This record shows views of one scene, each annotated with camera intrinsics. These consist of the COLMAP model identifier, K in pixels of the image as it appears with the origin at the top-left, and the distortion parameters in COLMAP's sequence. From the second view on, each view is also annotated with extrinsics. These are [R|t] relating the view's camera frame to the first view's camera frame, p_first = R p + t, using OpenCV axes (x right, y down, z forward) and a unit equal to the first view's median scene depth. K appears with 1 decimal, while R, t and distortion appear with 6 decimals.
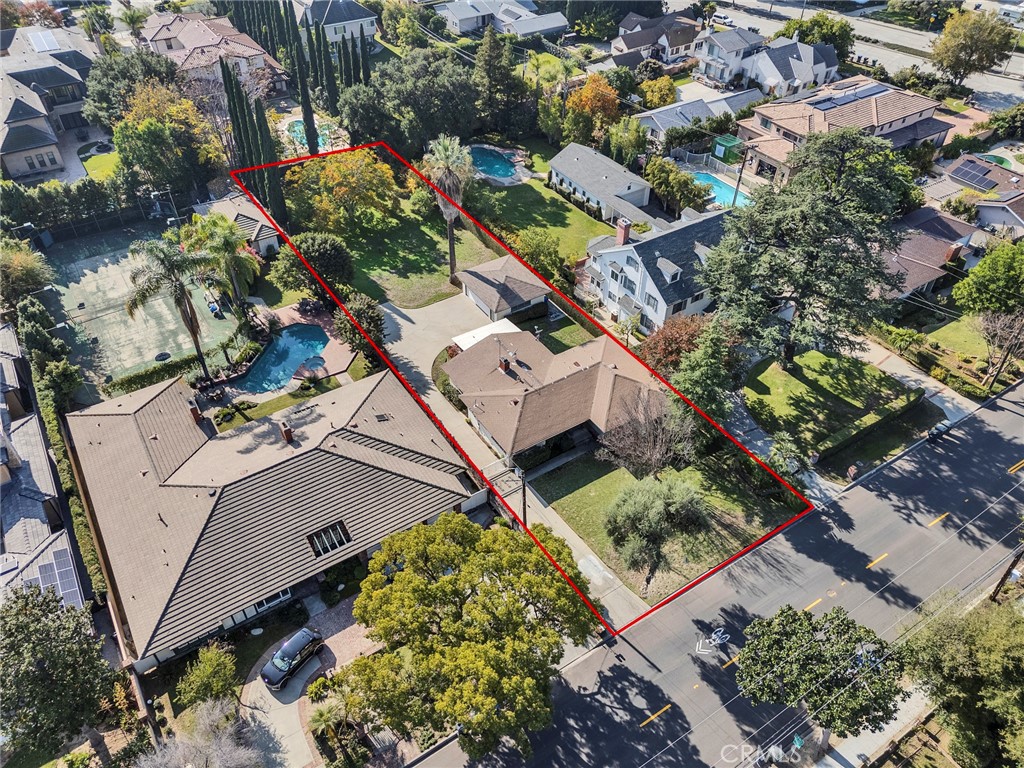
lens RADIAL K [[762.8, 0, 508.6], [0, 762.8, 383.0], [0, 0, 1]] dist [0.048975, -0.001572]
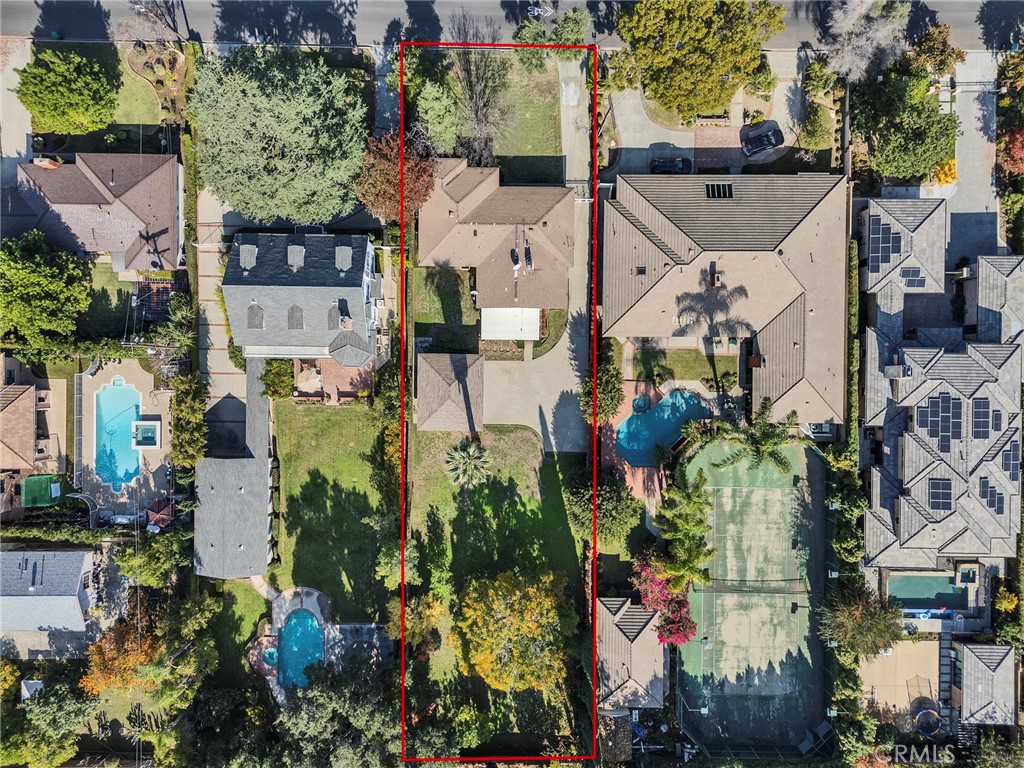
lens RADIAL K [[762.8, 0, 507.6], [0, 762.8, 382.6], [0, 0, 1]] dist [0.048975, -0.001572]
pose [[-0.838307, -0.545123, -0.009062, -0.072389], [0.359328, -0.564932, 0.742789, -1.106243], [-0.410031, 0.619429, 0.669464, 0.365310]]
